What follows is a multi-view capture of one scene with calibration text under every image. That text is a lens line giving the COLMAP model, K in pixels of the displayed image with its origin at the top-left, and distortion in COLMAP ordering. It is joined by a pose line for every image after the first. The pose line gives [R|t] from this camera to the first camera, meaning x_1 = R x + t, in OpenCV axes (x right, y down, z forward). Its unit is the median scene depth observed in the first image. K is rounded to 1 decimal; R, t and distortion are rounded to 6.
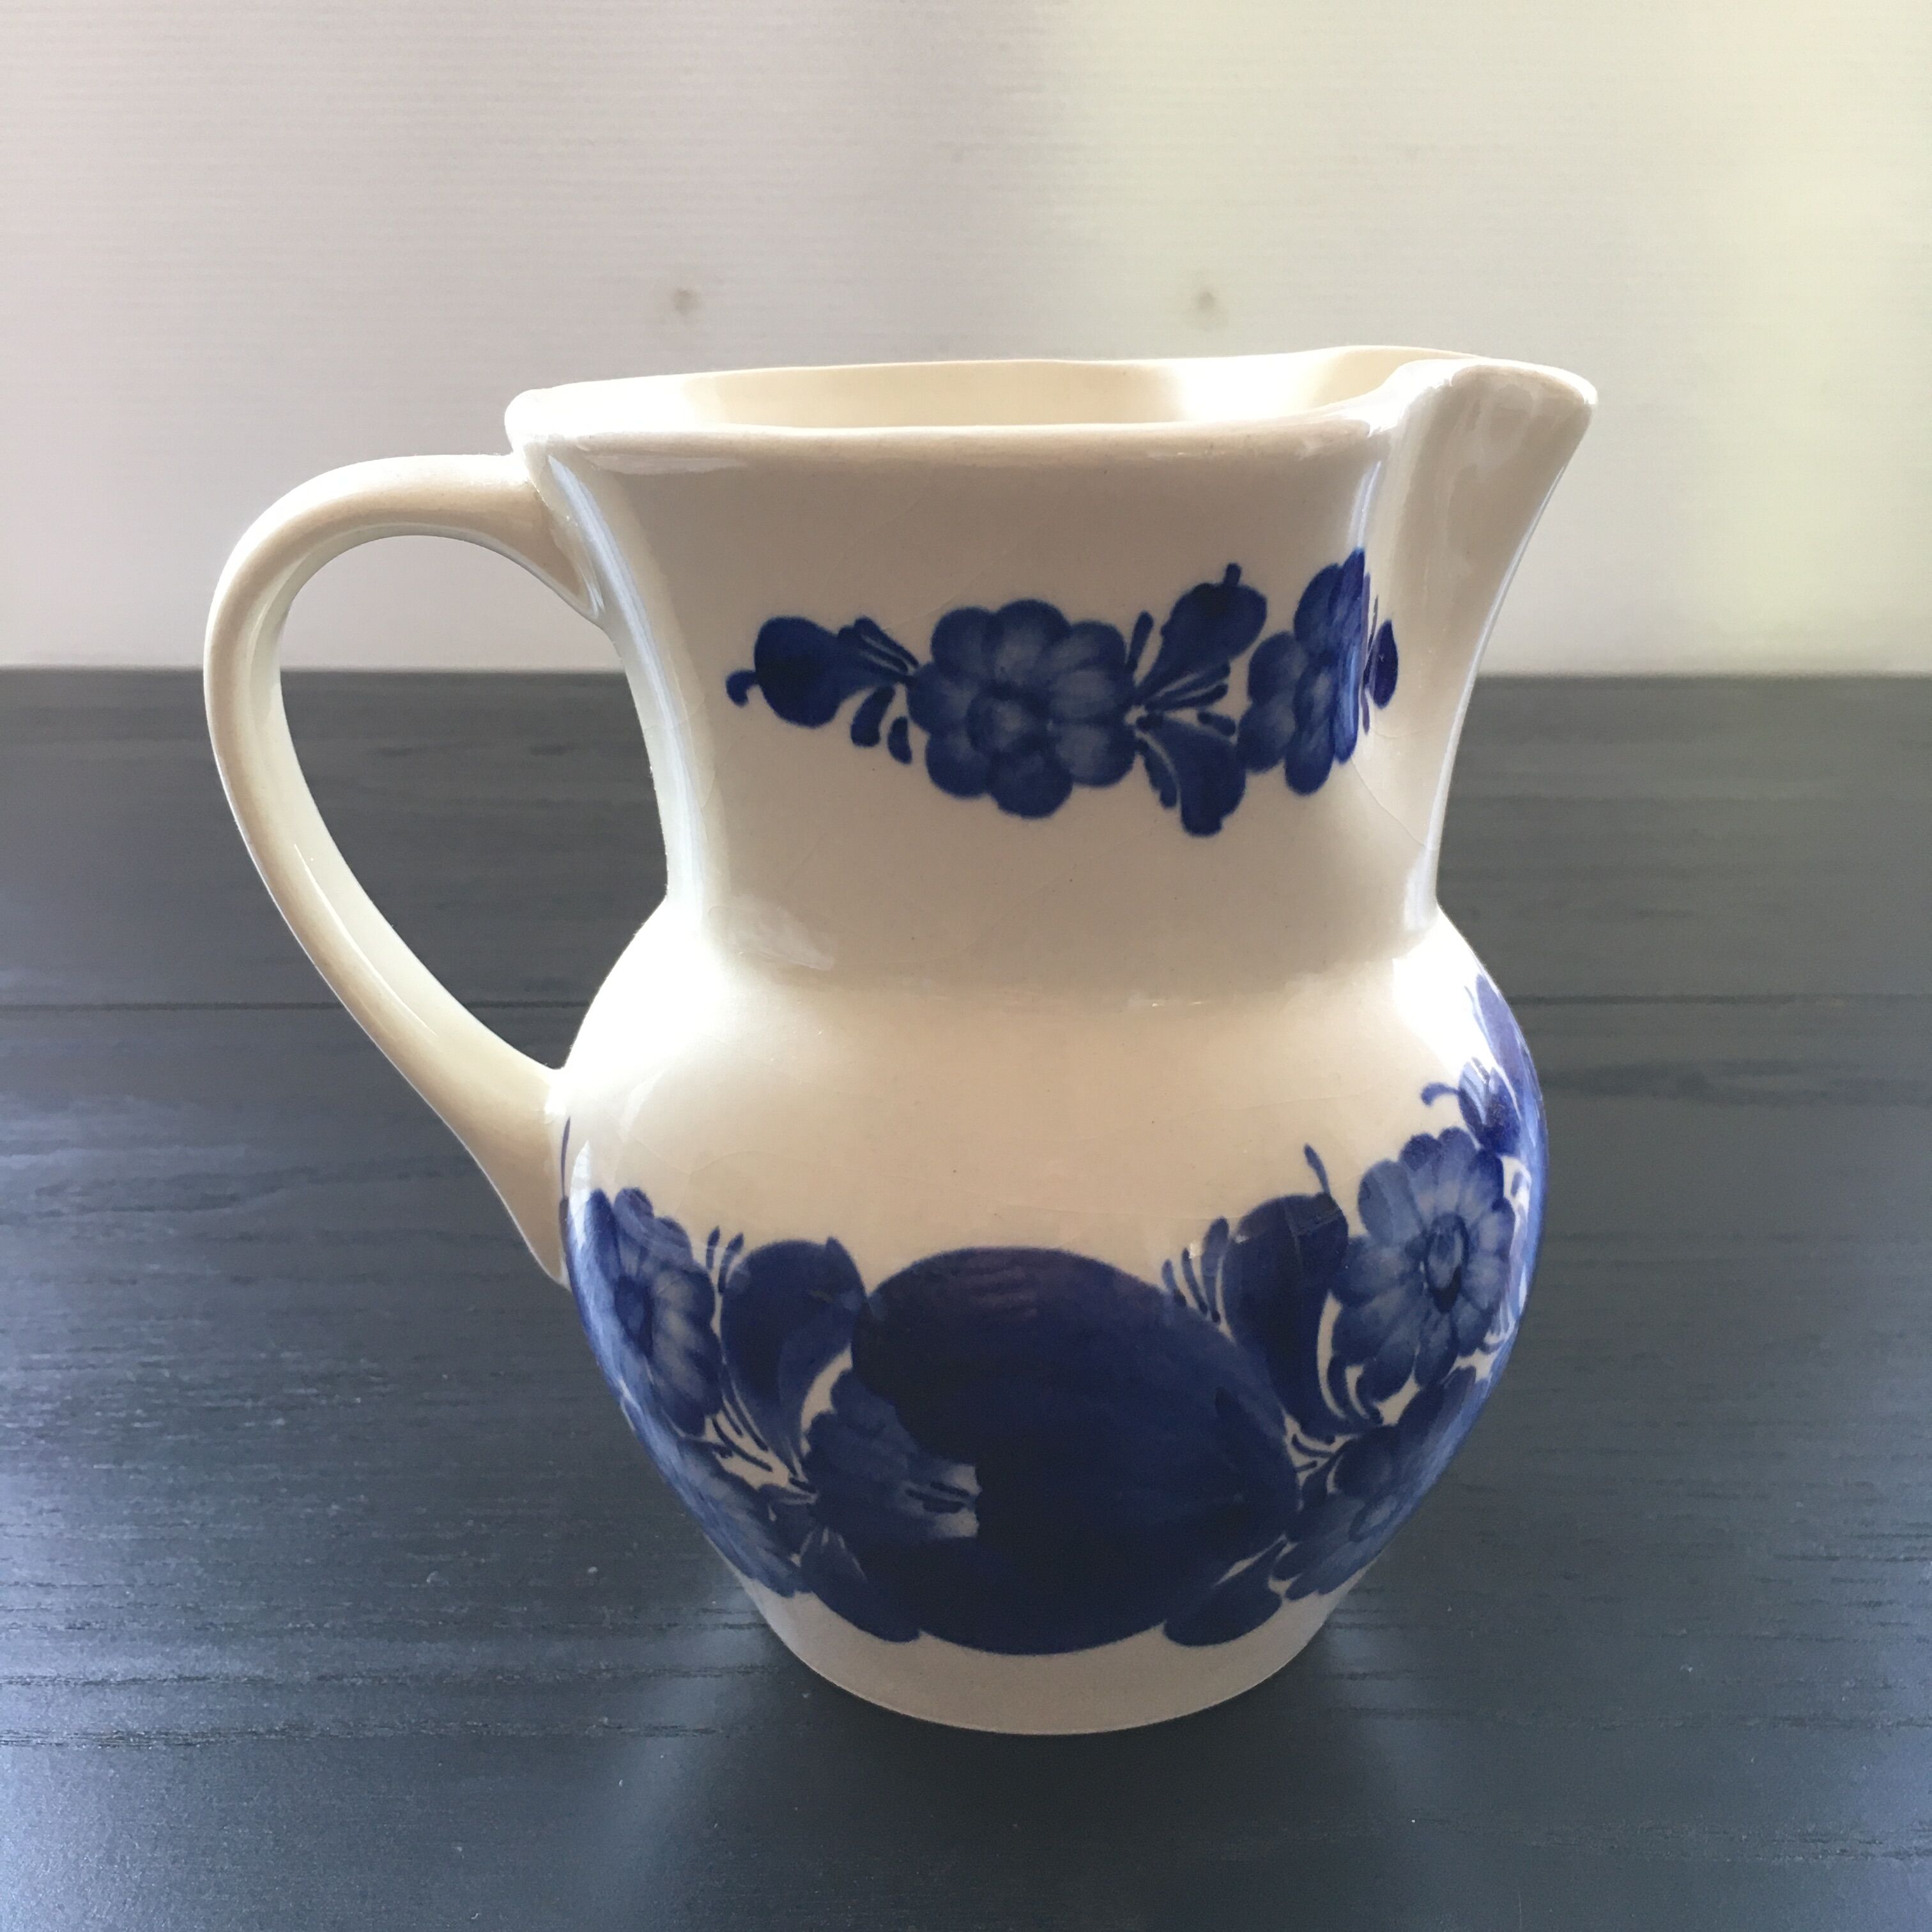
lens RADIAL K [[2303.1, 0, 966.0], [0, 2303.1, 966.0], [0, 0, 1]] dist [0.057837, -0.023453]
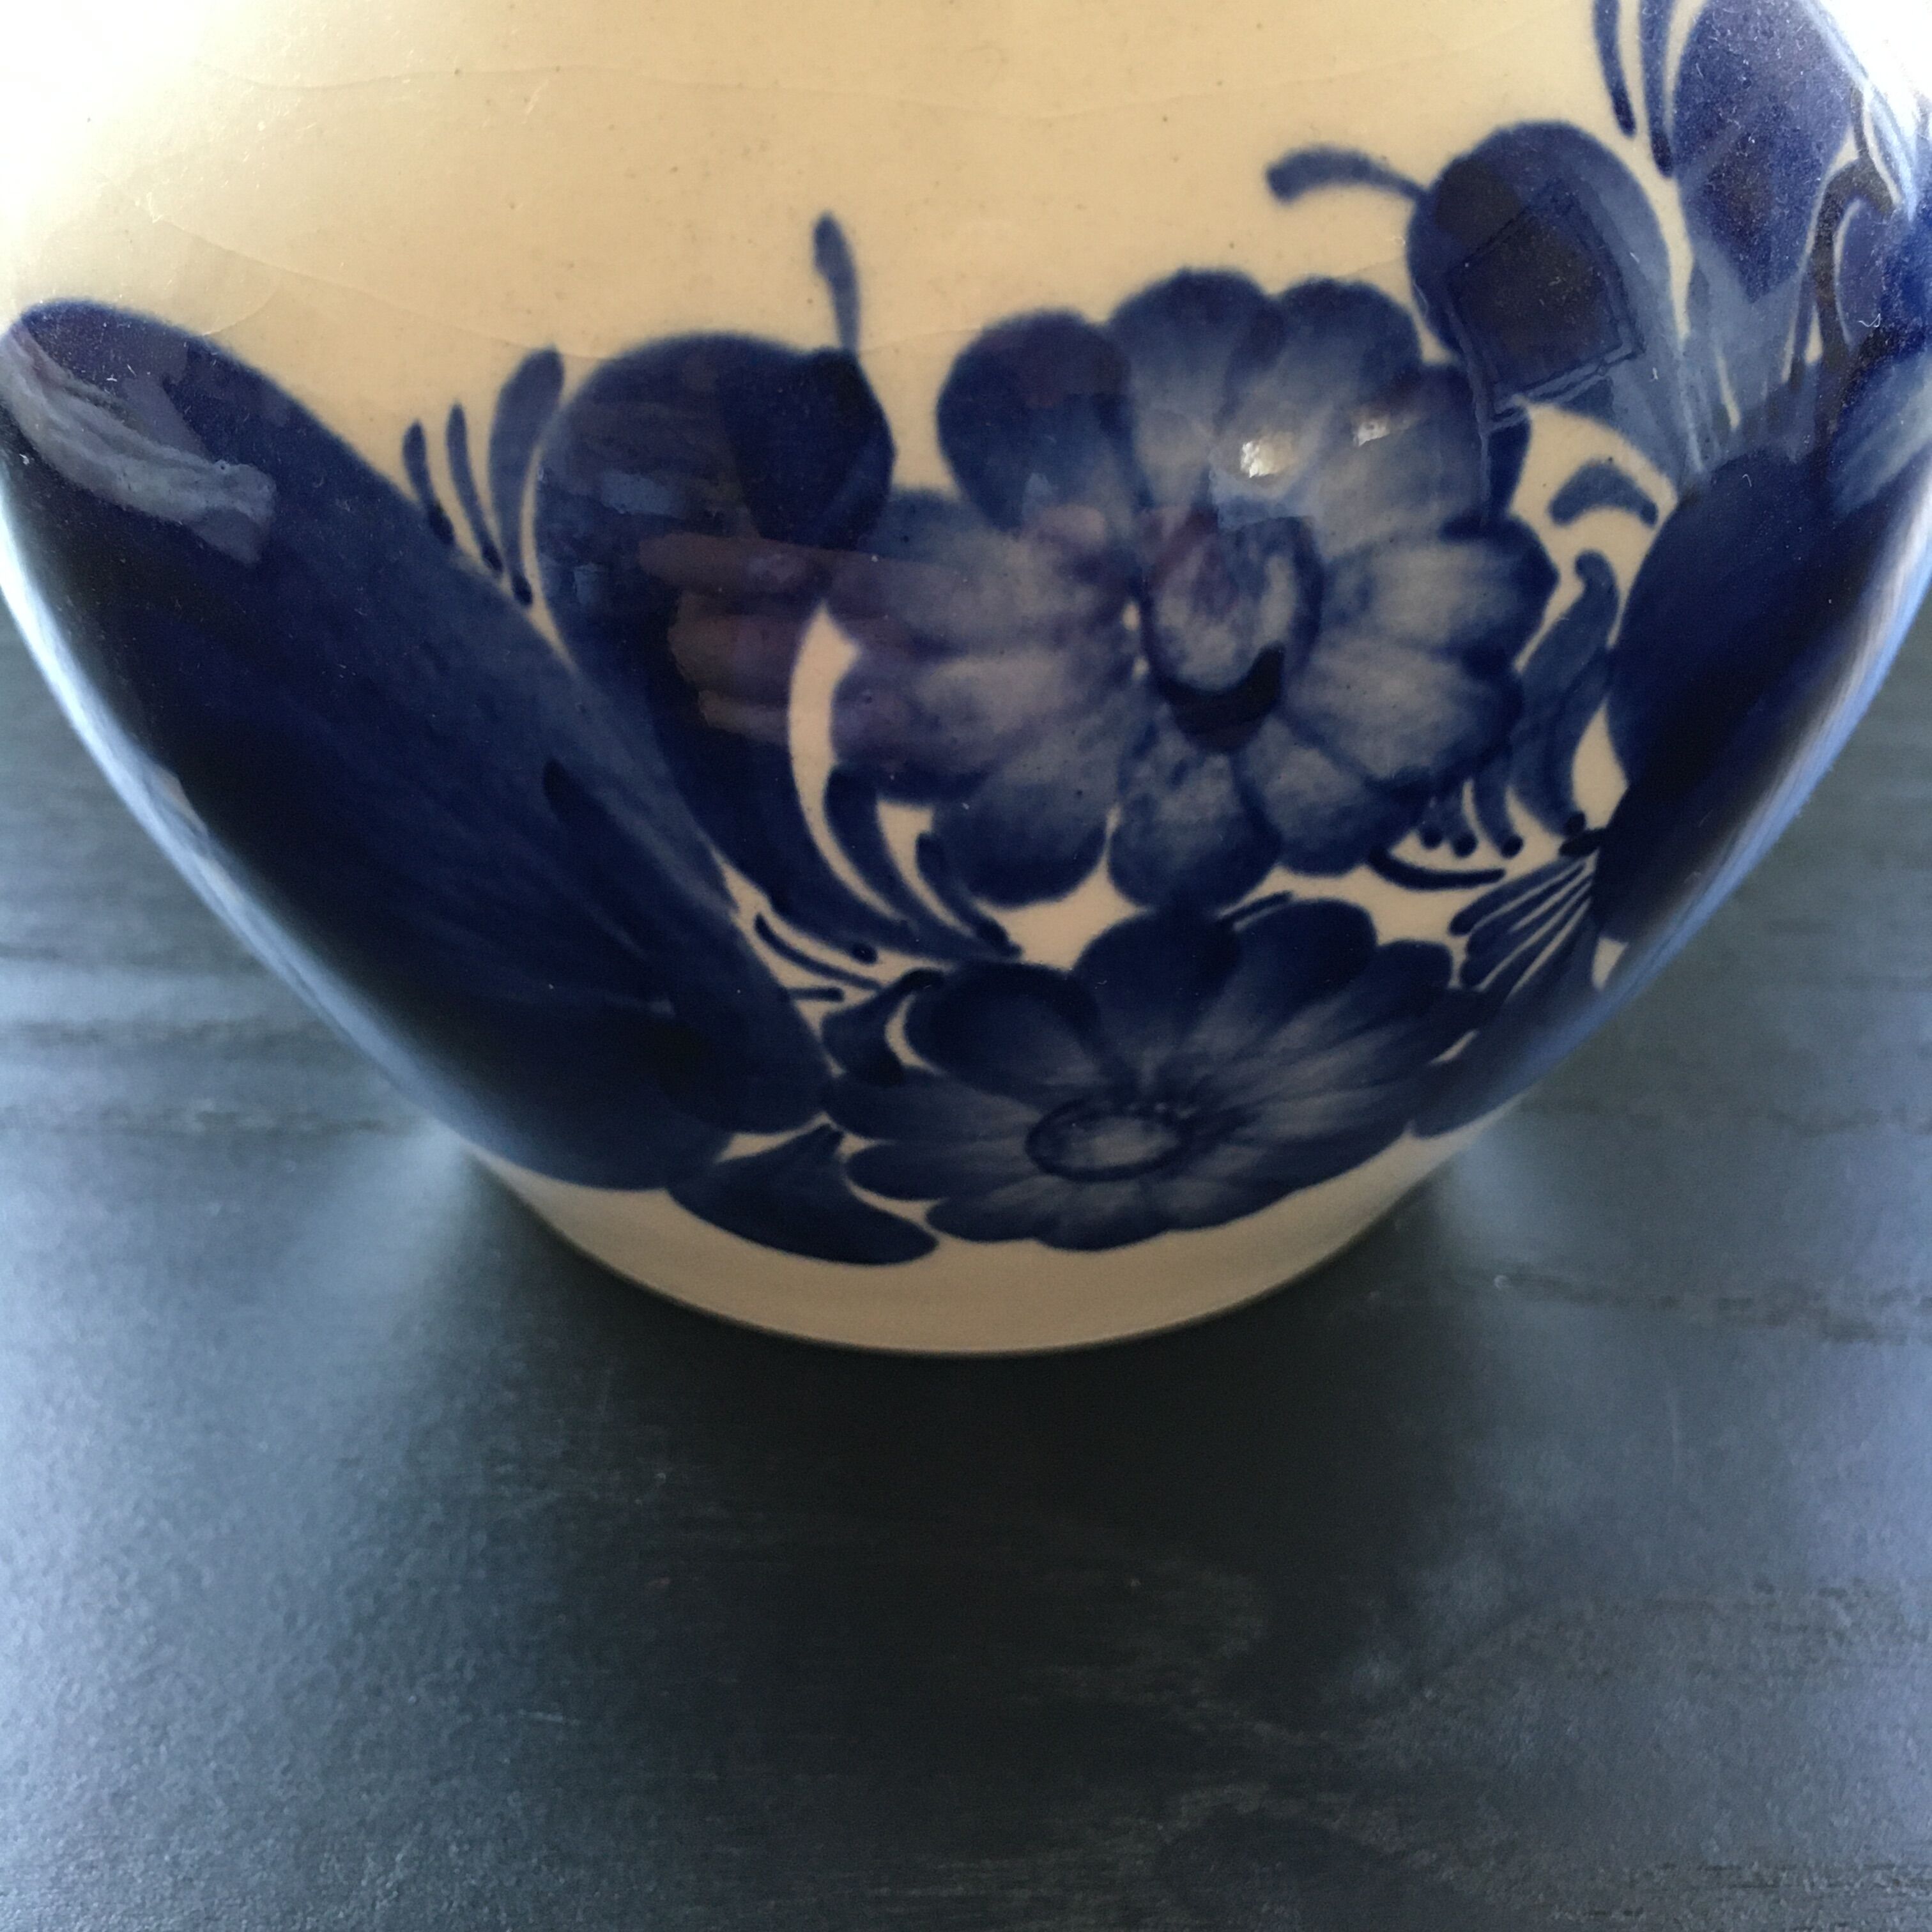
lens RADIAL K [[2303.1, 0, 966.0], [0, 2303.1, 966.0], [0, 0, 1]] dist [0.057837, -0.023453]
pose [[0.837119, 0.310796, -0.450154, 0.629790], [-0.165949, 0.928424, 0.332401, 0.102213], [0.521242, -0.203557, 0.828777, 1.108864]]
